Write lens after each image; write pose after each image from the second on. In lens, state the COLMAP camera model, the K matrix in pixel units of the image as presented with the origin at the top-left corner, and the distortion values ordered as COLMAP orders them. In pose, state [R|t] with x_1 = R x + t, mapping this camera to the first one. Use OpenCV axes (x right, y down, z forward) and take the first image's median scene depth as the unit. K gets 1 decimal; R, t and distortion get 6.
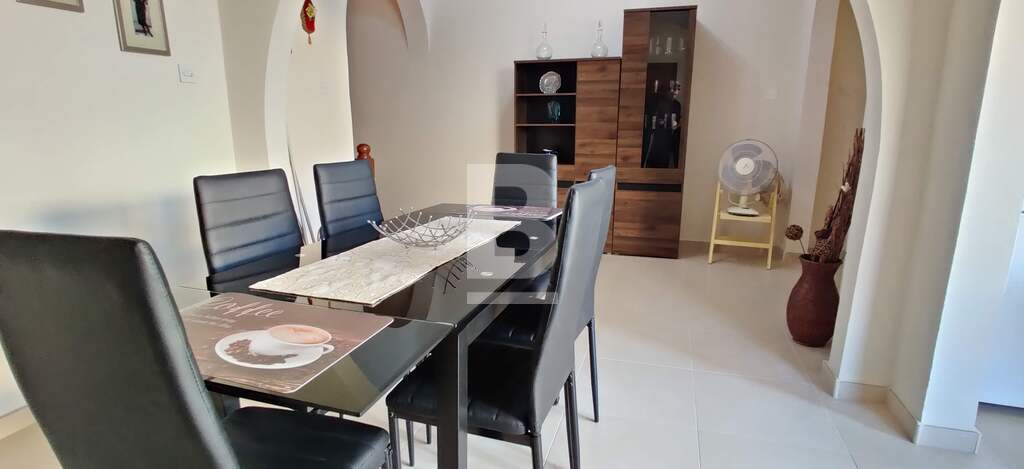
lens RADIAL K [[507.1, 0, 509.0], [0, 507.1, 237.1], [0, 0, 1]] dist [-0.003258, -0.001970]
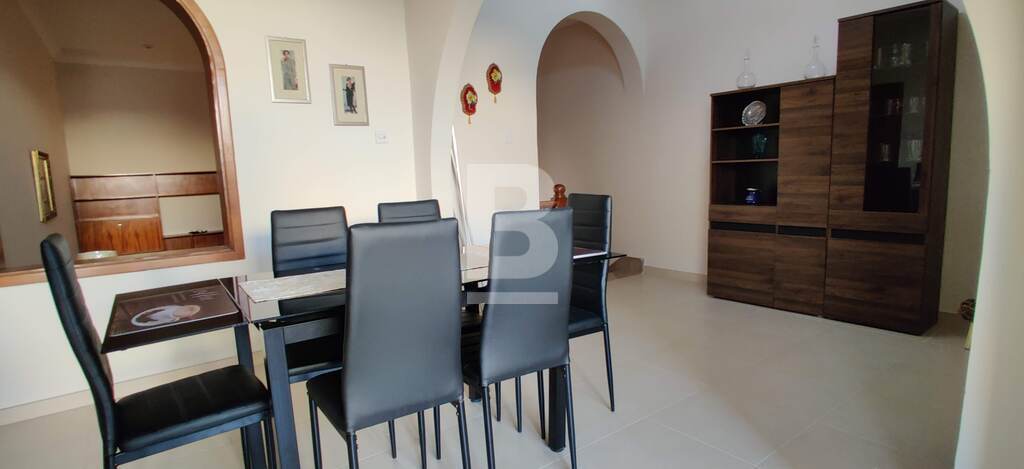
lens RADIAL K [[507.1, 0, 509.0], [0, 507.1, 237.1], [0, 0, 1]] dist [-0.003258, -0.001970]
pose [[0.815355, 0.048582, -0.576919, 0.266667], [-0.091015, 0.994839, -0.044857, -0.012009], [0.571762, 0.089083, 0.815569, 0.057074]]
